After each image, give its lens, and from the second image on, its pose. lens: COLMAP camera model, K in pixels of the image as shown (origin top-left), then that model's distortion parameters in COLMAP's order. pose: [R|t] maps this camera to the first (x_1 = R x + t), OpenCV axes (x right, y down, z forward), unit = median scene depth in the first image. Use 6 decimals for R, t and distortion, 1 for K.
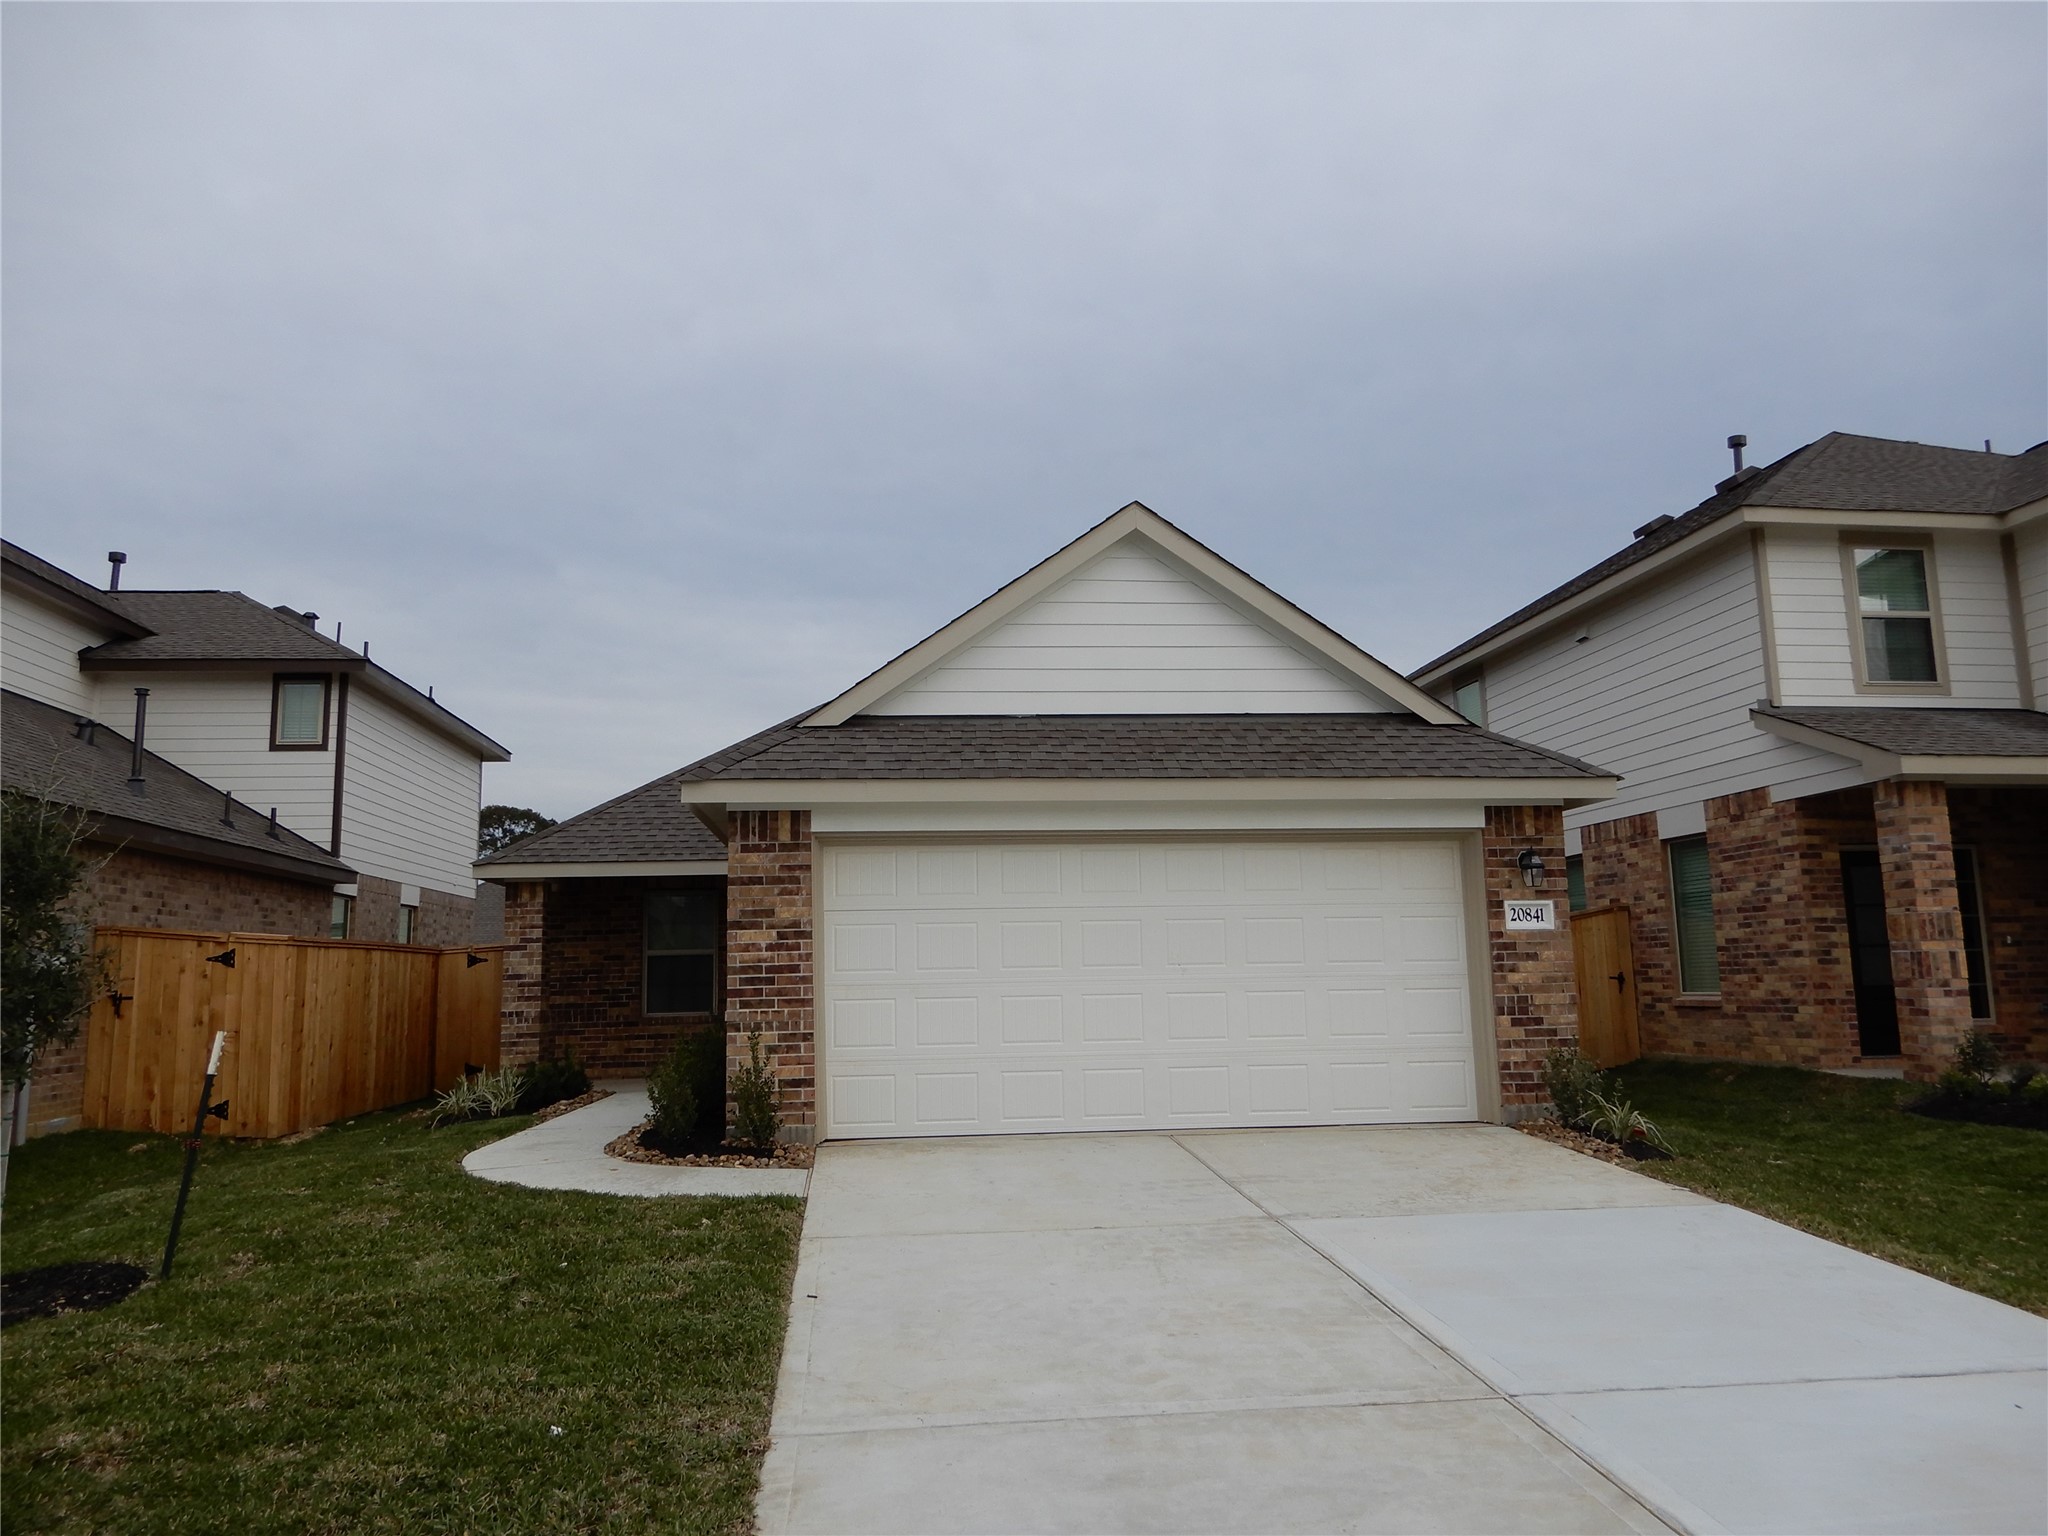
lens RADIAL K [[1448.9, 0, 1017.4], [0, 1448.9, 770.7], [0, 0, 1]] dist [-0.017666, 0.002027]
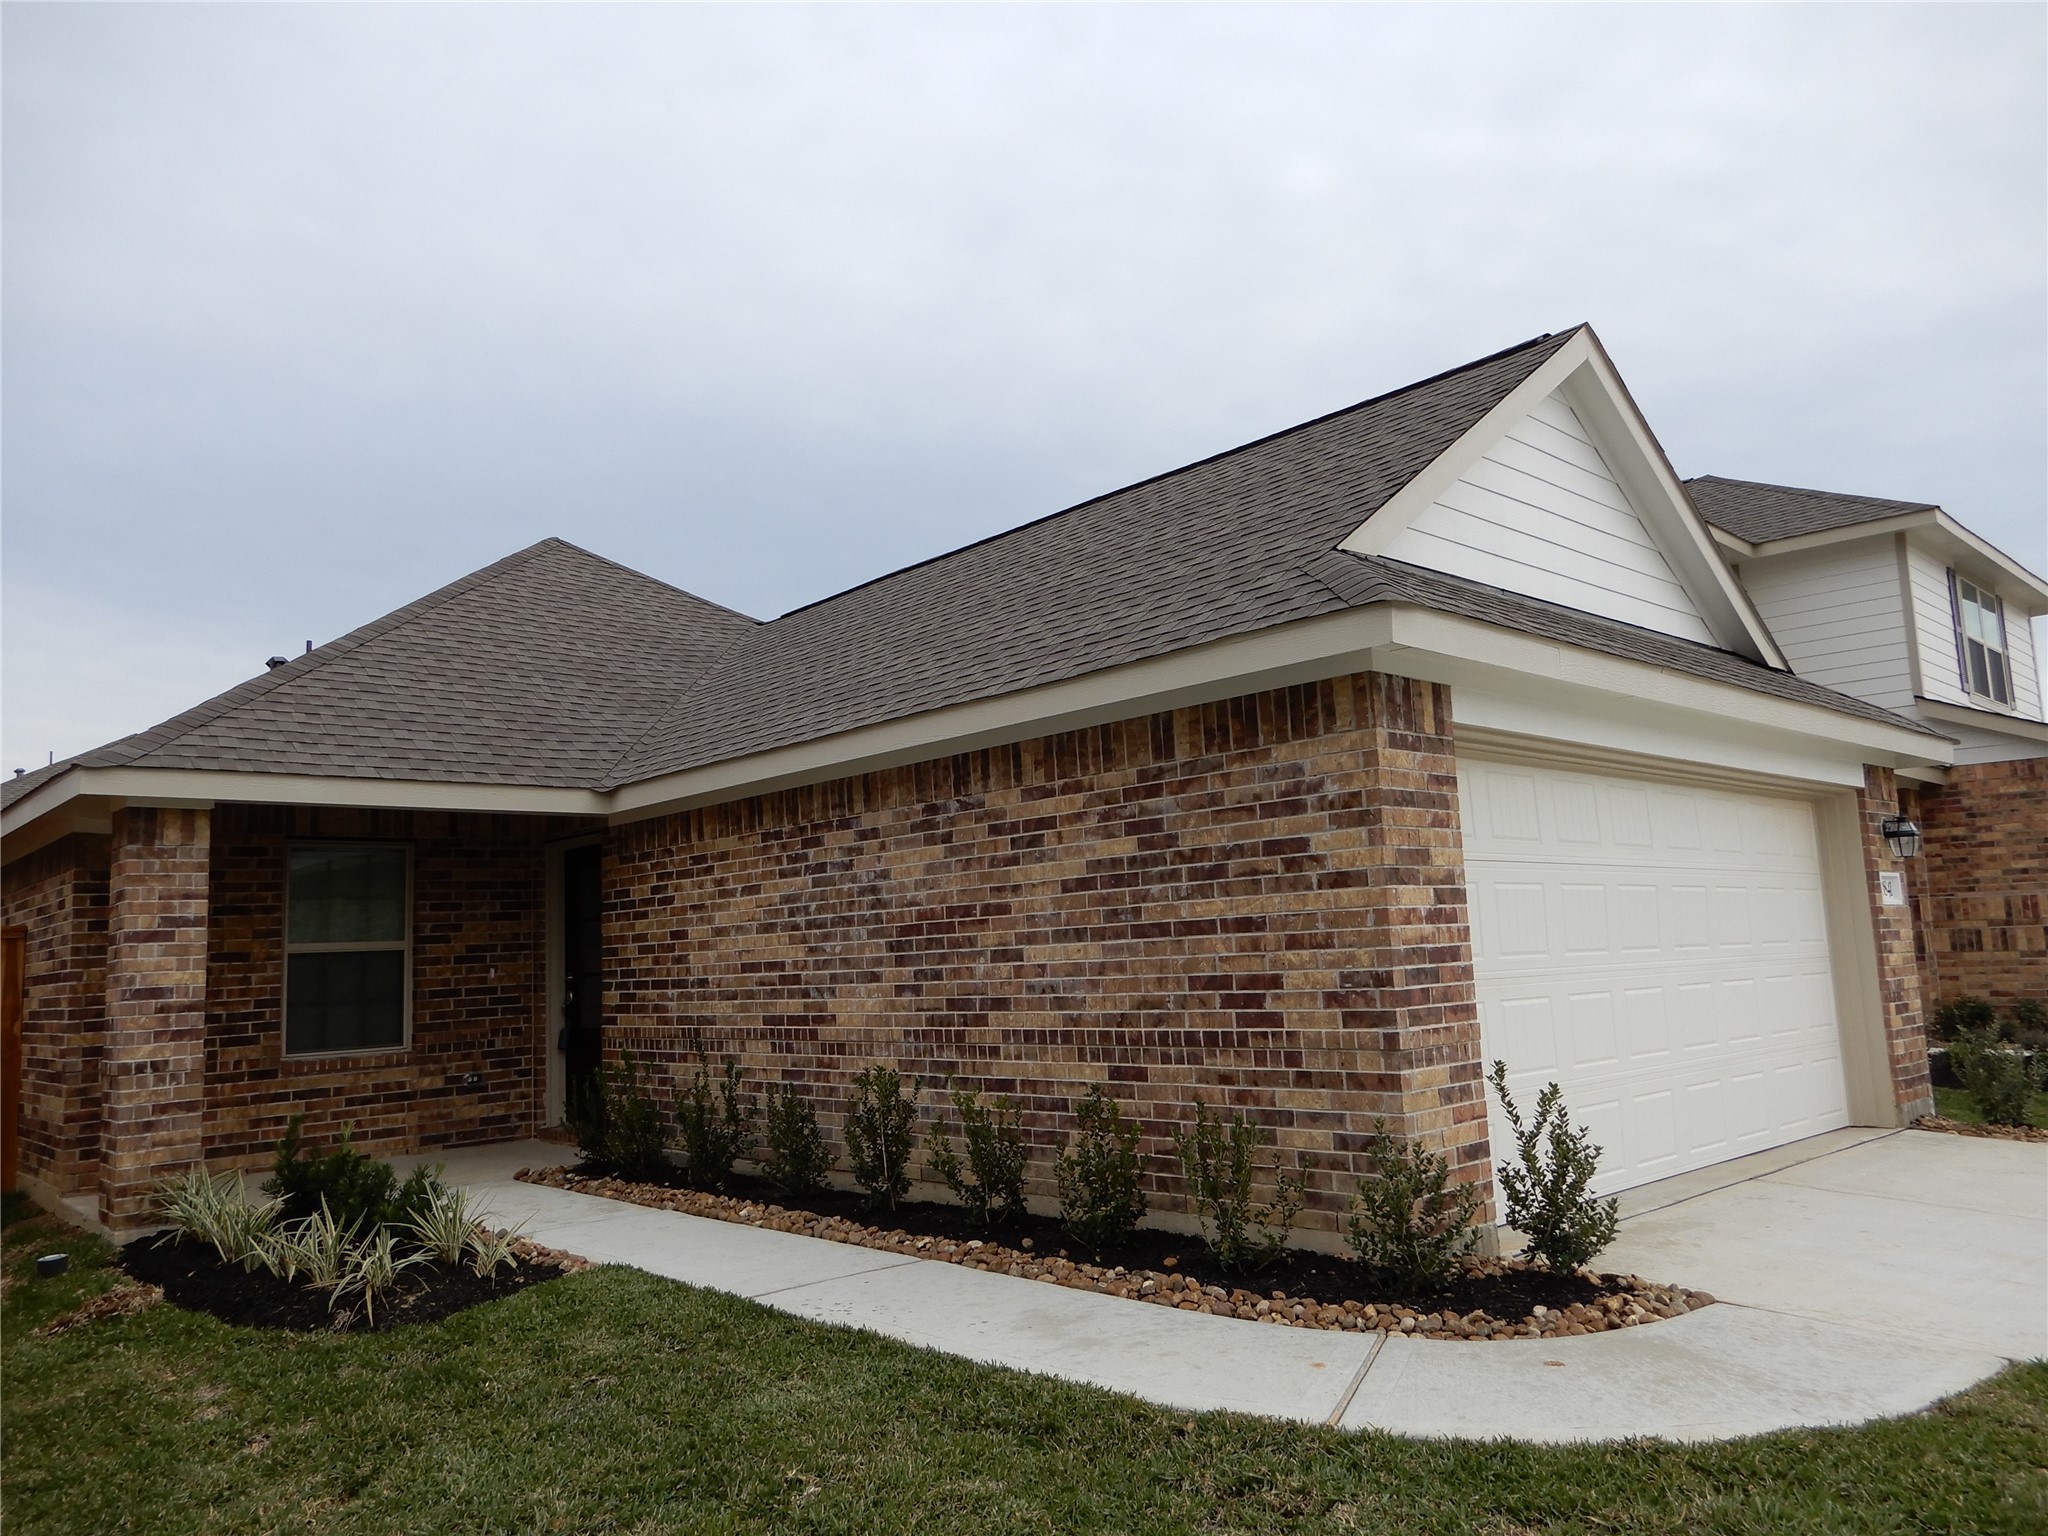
lens RADIAL K [[1448.9, 0, 1028.0], [0, 1448.9, 764.4], [0, 0, 1]] dist [-0.017666, 0.002027]
pose [[0.793495, 0.071933, 0.604310, -0.635989], [-0.065976, 0.997305, -0.032082, 0.089761], [-0.604990, -0.014413, 0.796103, 0.634038]]
